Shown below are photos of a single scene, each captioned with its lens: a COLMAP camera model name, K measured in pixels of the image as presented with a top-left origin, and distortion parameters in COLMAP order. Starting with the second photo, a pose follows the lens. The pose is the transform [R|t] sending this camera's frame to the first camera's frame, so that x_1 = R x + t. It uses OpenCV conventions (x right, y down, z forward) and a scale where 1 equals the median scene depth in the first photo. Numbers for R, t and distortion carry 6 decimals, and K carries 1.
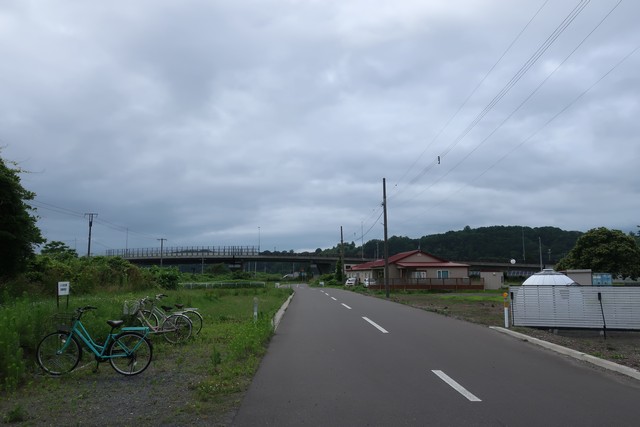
lens RADIAL K [[502.9, 0, 320.0], [0, 502.9, 213.5], [0, 0, 1]] dist [-0.006060, 0.005065]
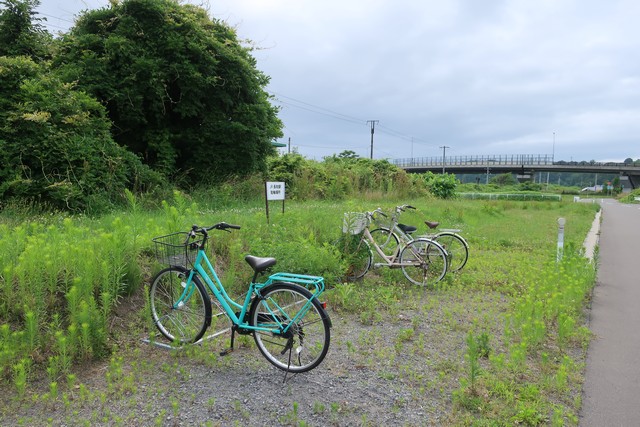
lens RADIAL K [[502.9, 0, 320.0], [0, 502.9, 213.5], [0, 0, 1]] dist [-0.006060, 0.005065]
pose [[0.851949, 0.056041, -0.520616, -0.025444], [0.037115, 0.985293, 0.166796, 0.021627], [0.522307, -0.161425, 0.837340, 0.145542]]
